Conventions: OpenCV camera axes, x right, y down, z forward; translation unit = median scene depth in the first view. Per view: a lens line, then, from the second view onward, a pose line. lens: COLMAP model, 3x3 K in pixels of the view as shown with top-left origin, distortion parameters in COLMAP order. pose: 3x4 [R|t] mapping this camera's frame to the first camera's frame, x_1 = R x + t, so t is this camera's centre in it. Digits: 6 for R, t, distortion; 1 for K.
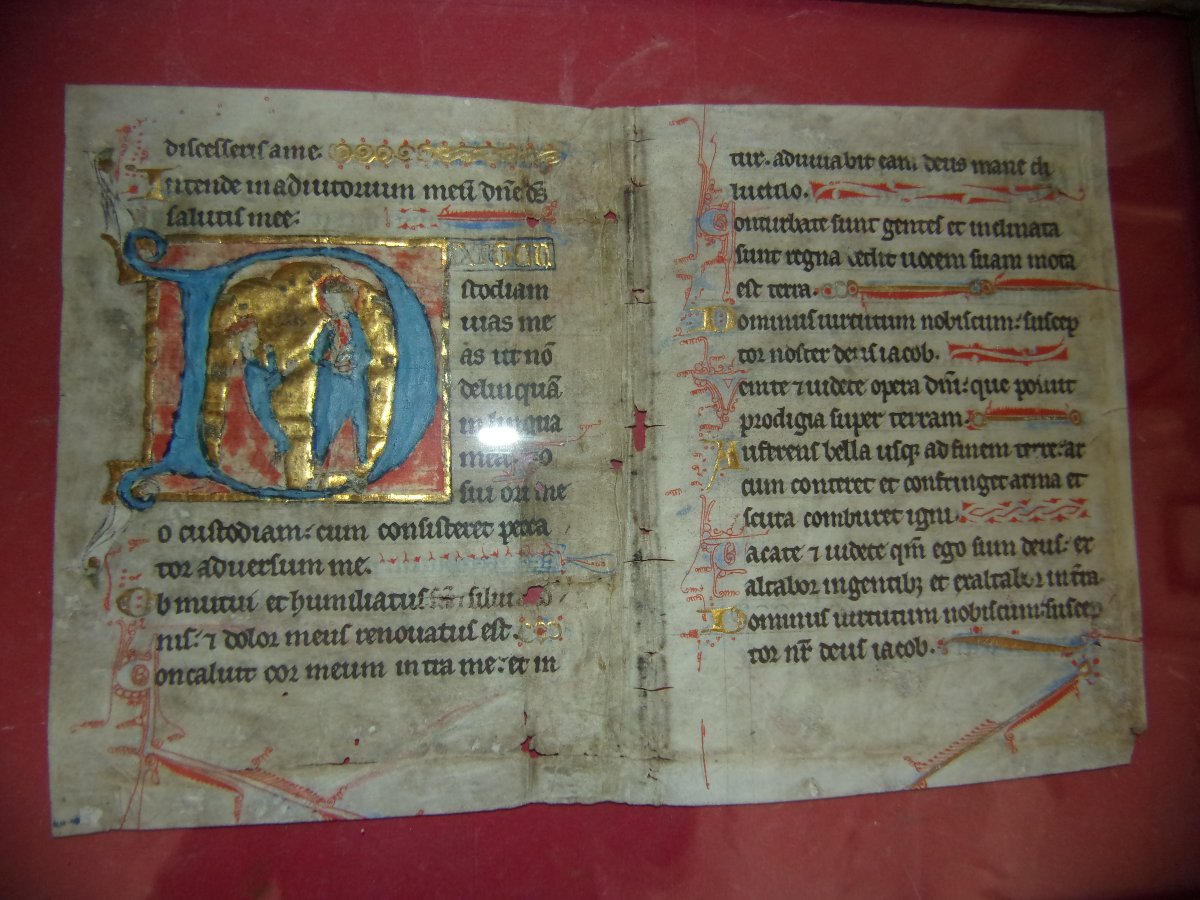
lens RADIAL K [[840.5, 0, 602.1], [0, 840.5, 452.6], [0, 0, 1]] dist [-0.008347, -0.025112]
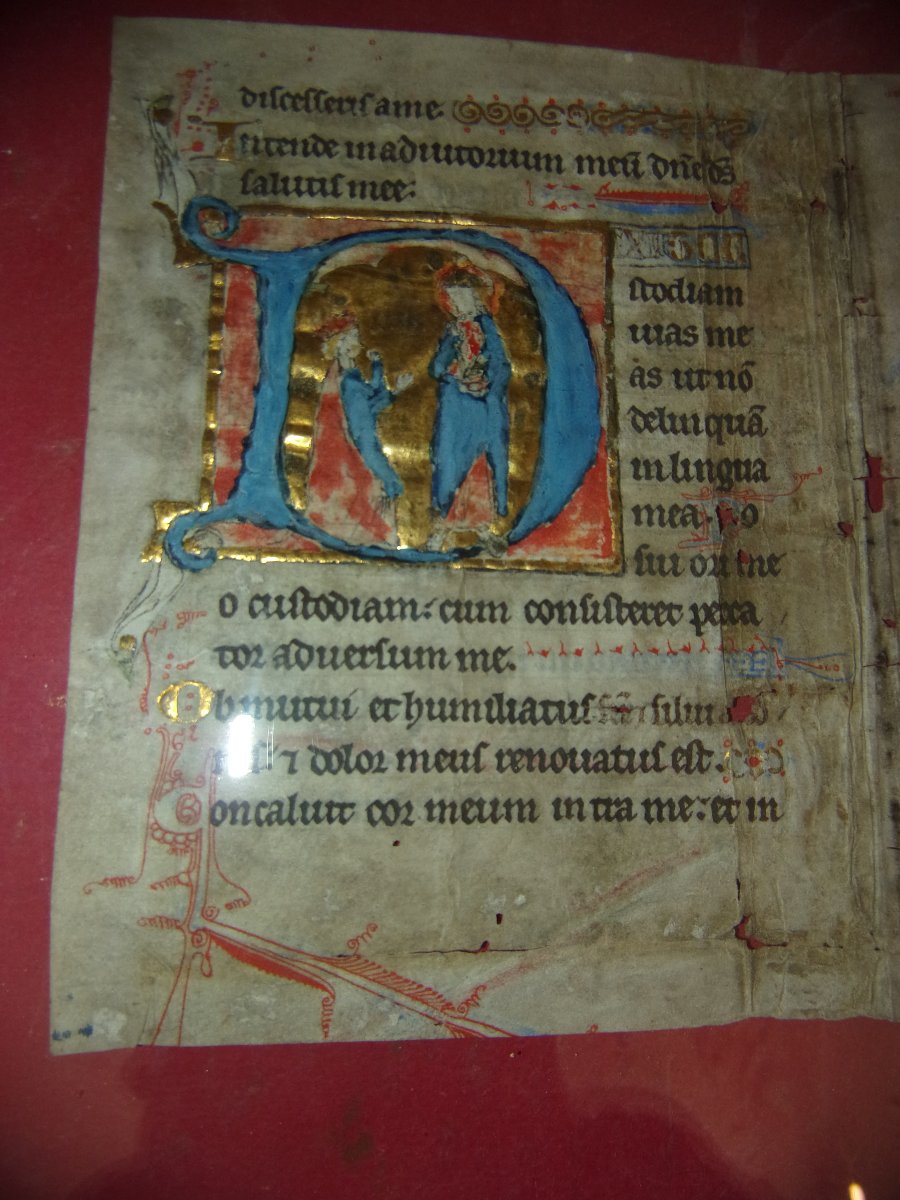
lens RADIAL K [[840.5, 0, 456.3], [0, 840.5, 584.3], [0, 0, 1]] dist [-0.008347, -0.025112]
pose [[0.999399, 0.014609, -0.031431, -0.290131], [-0.017144, 0.996490, -0.081942, 0.124958], [0.030124, 0.082432, 0.996141, 0.285733]]
